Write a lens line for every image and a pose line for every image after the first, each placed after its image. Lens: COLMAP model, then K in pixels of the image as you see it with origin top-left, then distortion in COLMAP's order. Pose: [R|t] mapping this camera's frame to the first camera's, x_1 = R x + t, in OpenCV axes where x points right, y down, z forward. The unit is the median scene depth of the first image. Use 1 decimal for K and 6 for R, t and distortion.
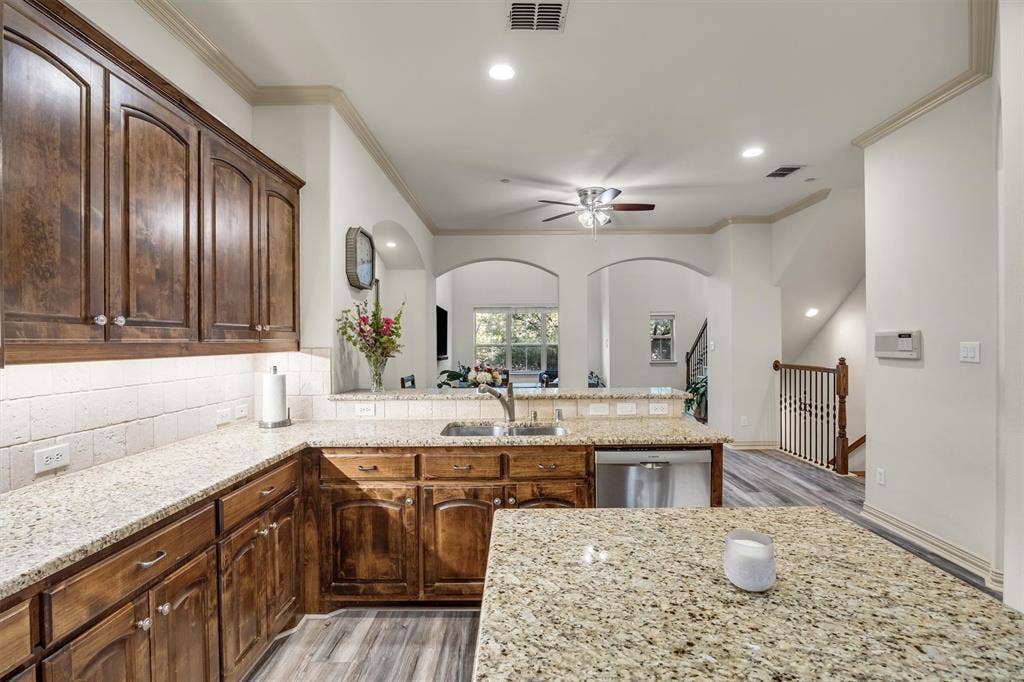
lens RADIAL K [[464.0, 0, 511.8], [0, 464.0, 342.7], [0, 0, 1]] dist [-0.018465, 0.002194]
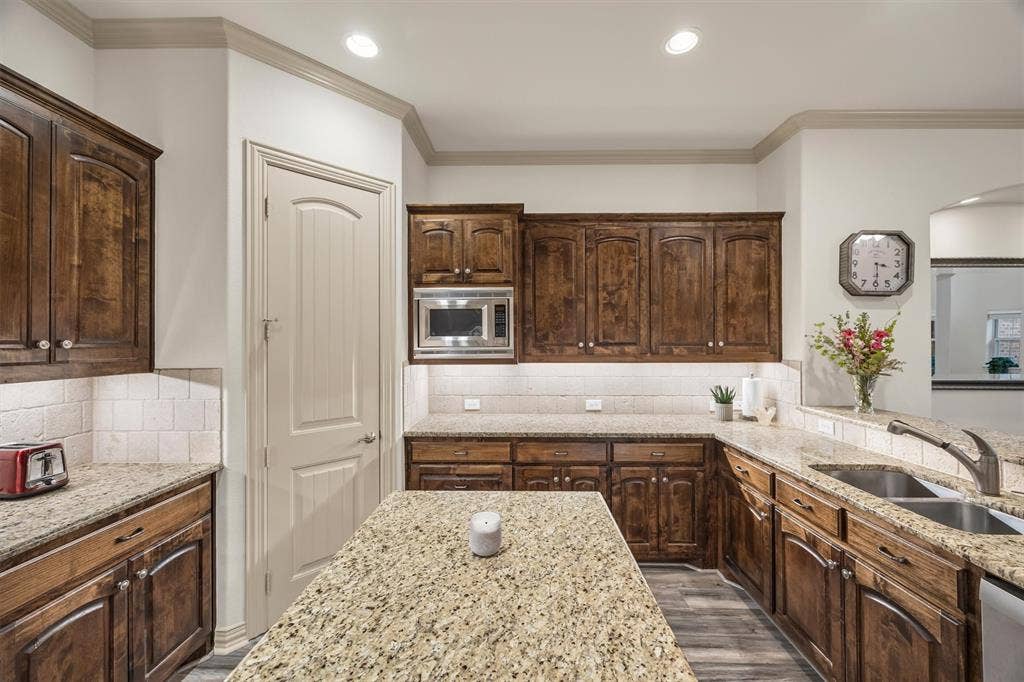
lens RADIAL K [[400.0, 0, 519.7], [0, 400.0, 340.8], [0, 0, 1]] dist [-0.003094, 0.000858]
pose [[-0.010877, 0.005195, -0.999927, 0.659325], [-0.001265, 0.999986, 0.005209, -0.048778], [0.999940, 0.001321, -0.010870, 0.458331]]
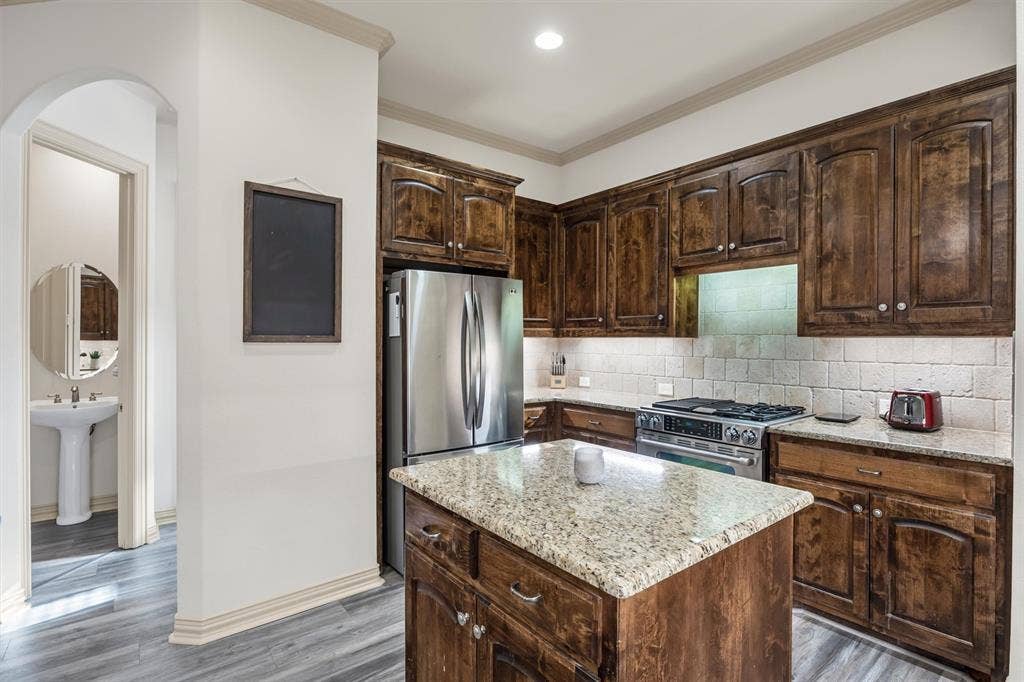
lens RADIAL K [[482.6, 0, 513.5], [0, 482.6, 340.0], [0, 0, 1]] dist [-0.002980, -0.000271]
pose [[-0.618507, 0.004787, 0.785765, -0.259447], [0.005347, 0.999984, -0.001884, 0.024870], [-0.785761, 0.003036, -0.618522, 0.880008]]
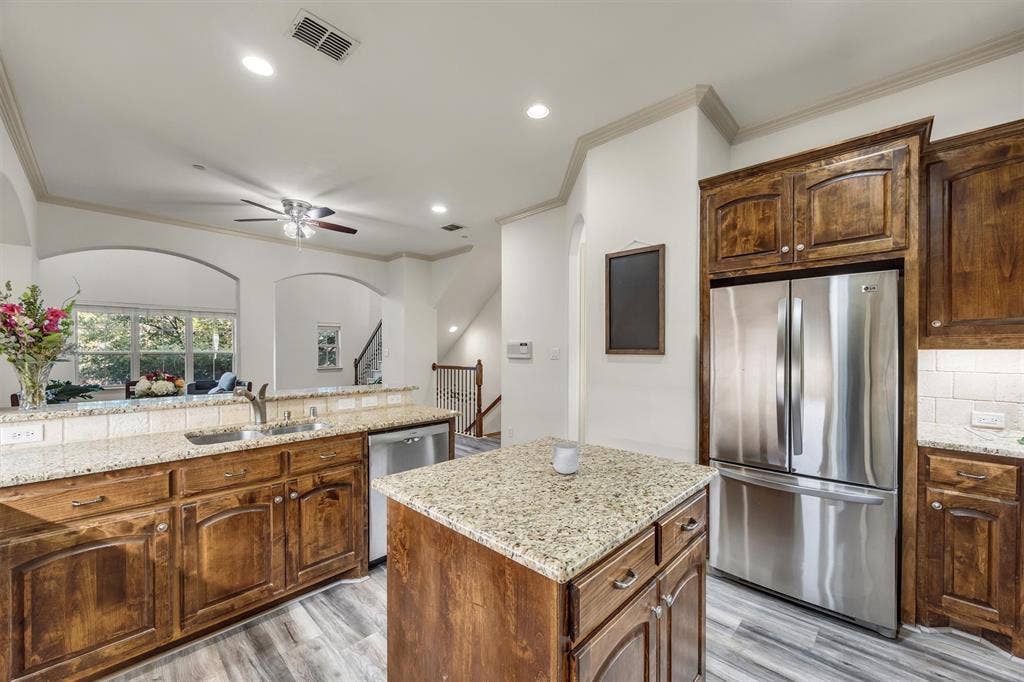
lens RADIAL K [[400.0, 0, 522.4], [0, 400.0, 352.9], [0, 0, 1]] dist [-0.003094, 0.000858]
pose [[0.680258, 0.001384, 0.732972, -0.302868], [-0.001684, 0.999999, -0.000325, 0.022522], [-0.732971, -0.001013, 0.680259, 0.019799]]
